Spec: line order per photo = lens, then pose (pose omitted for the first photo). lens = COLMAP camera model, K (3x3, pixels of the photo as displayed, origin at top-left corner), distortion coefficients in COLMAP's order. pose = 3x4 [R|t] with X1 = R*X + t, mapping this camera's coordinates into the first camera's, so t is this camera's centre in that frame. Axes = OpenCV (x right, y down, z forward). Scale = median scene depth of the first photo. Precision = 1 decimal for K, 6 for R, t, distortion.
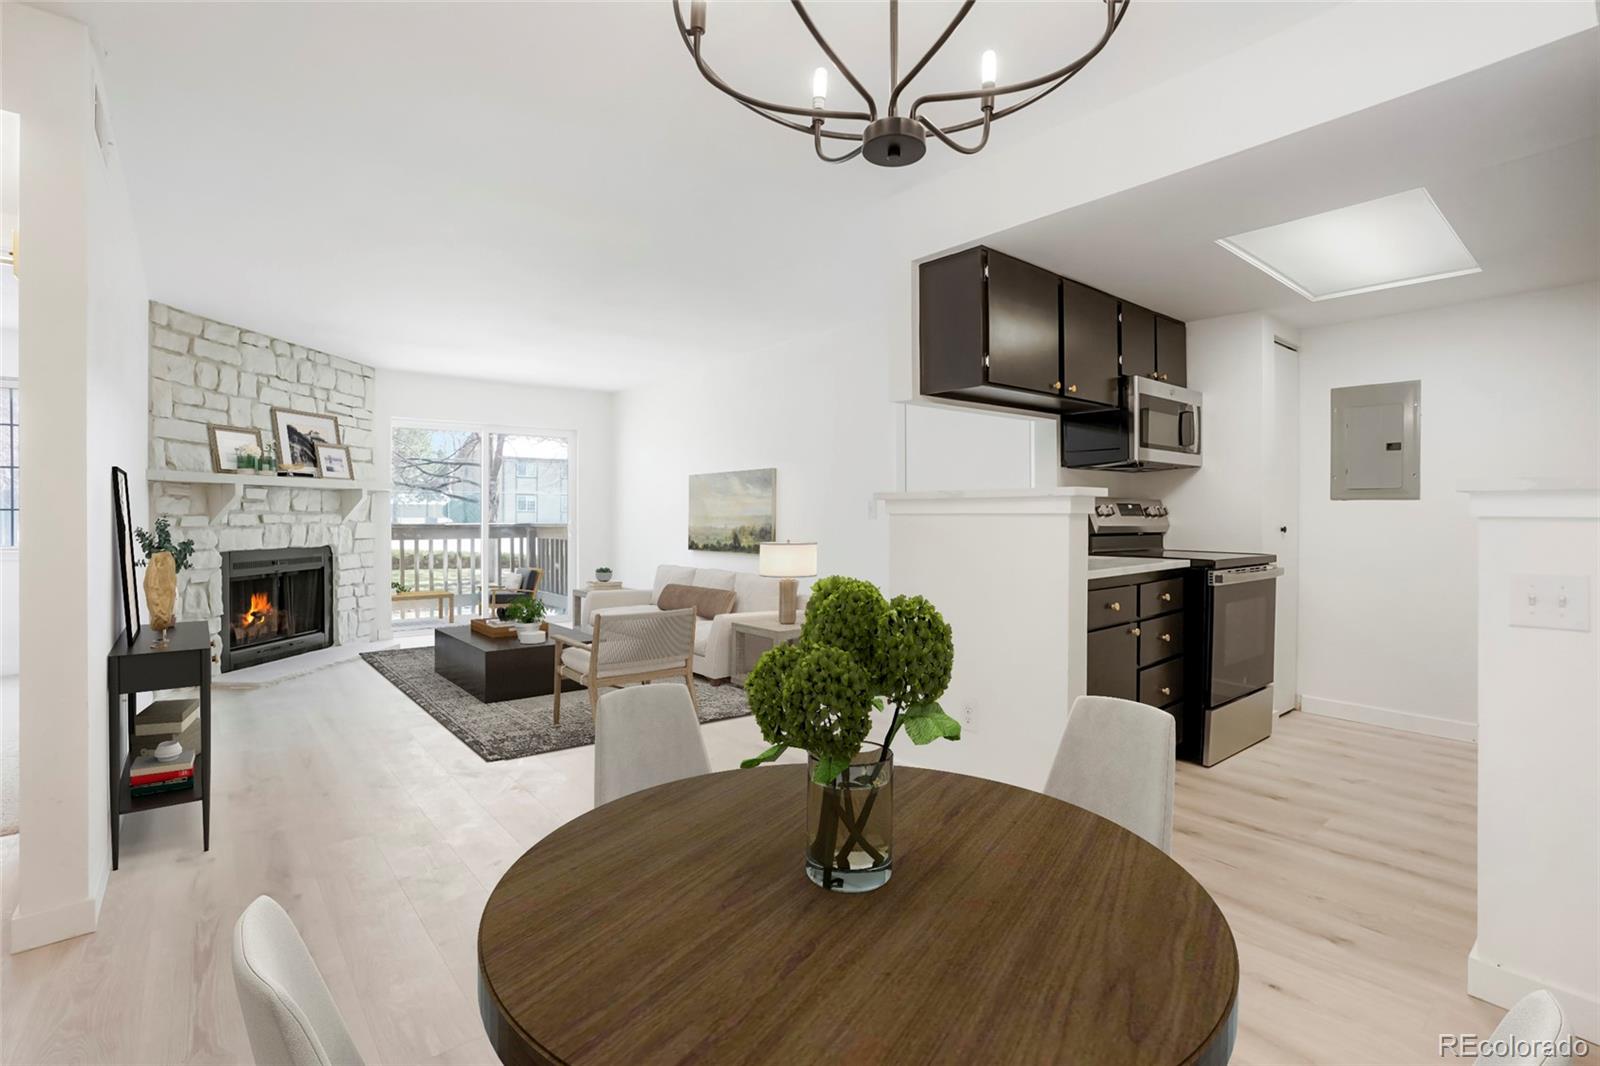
lens RADIAL K [[752.3, 0, 805.2], [0, 752.3, 517.6], [0, 0, 1]] dist [-0.002467, -0.000073]
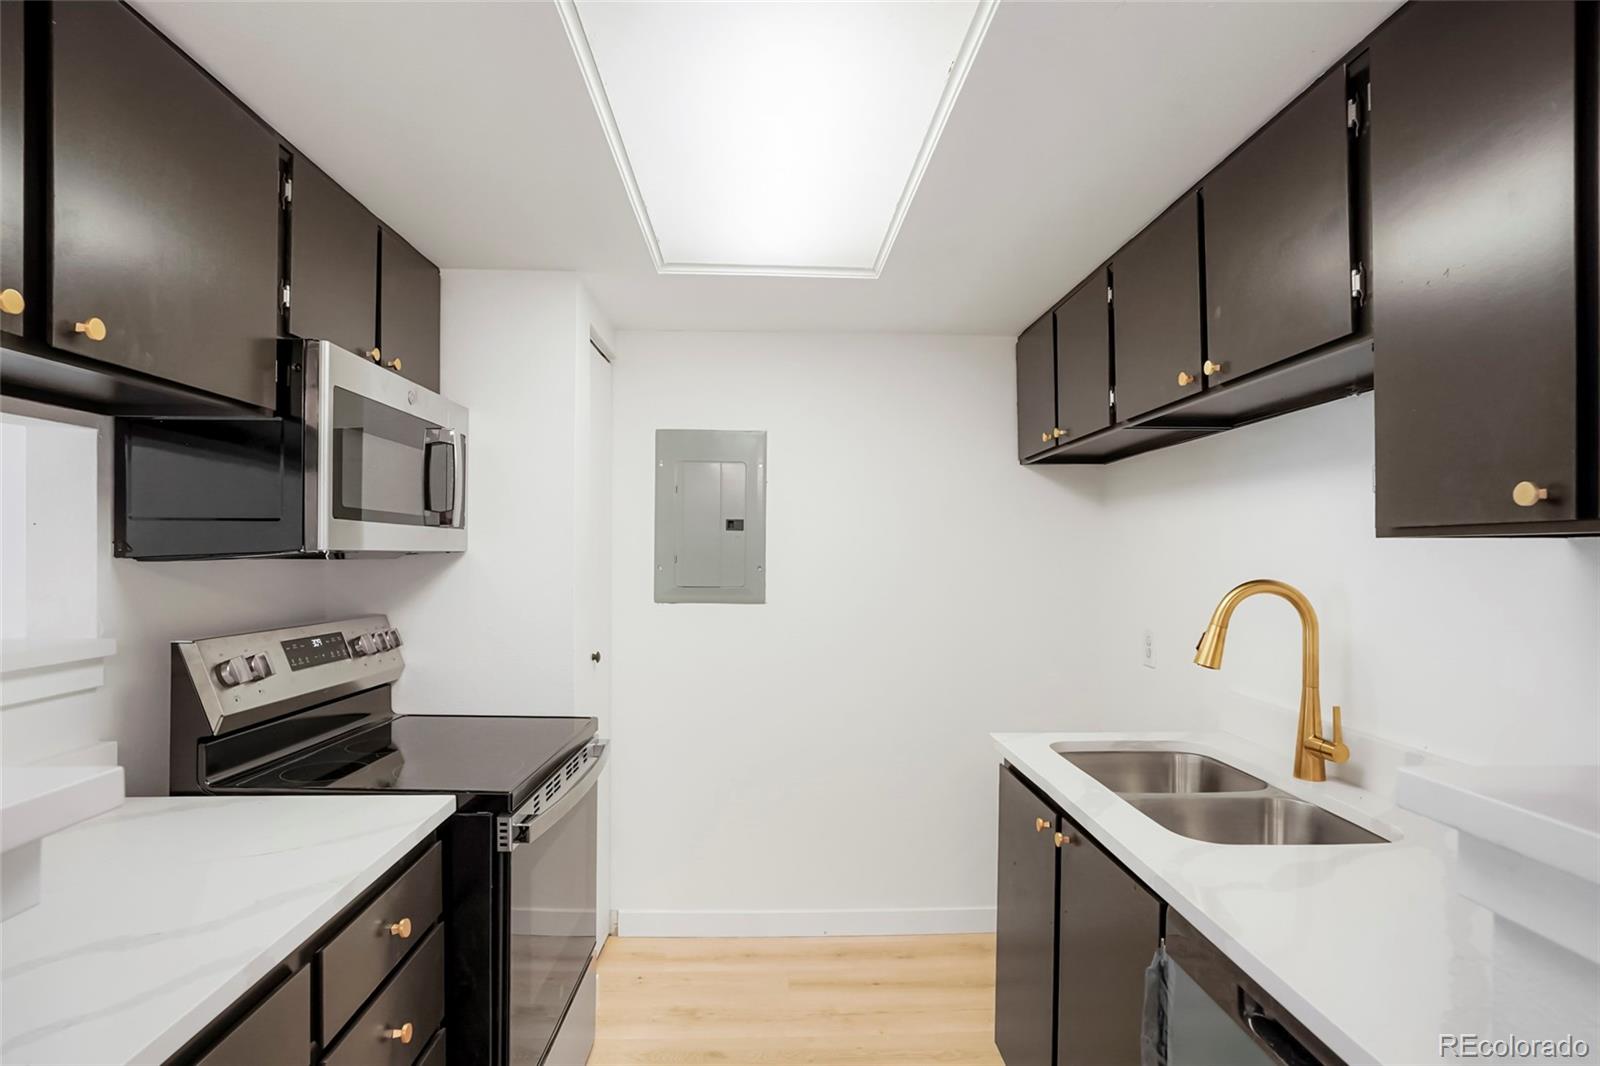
lens RADIAL K [[786.8, 0, 800.0], [0, 786.8, 533.0], [0, 0, 1]] dist [-0.035047, 0.000202]
pose [[0.601580, 0.012479, 0.798715, 0.247591], [0.004503, 0.999809, -0.019012, -0.072452], [-0.798800, 0.015034, 0.601409, 0.517298]]
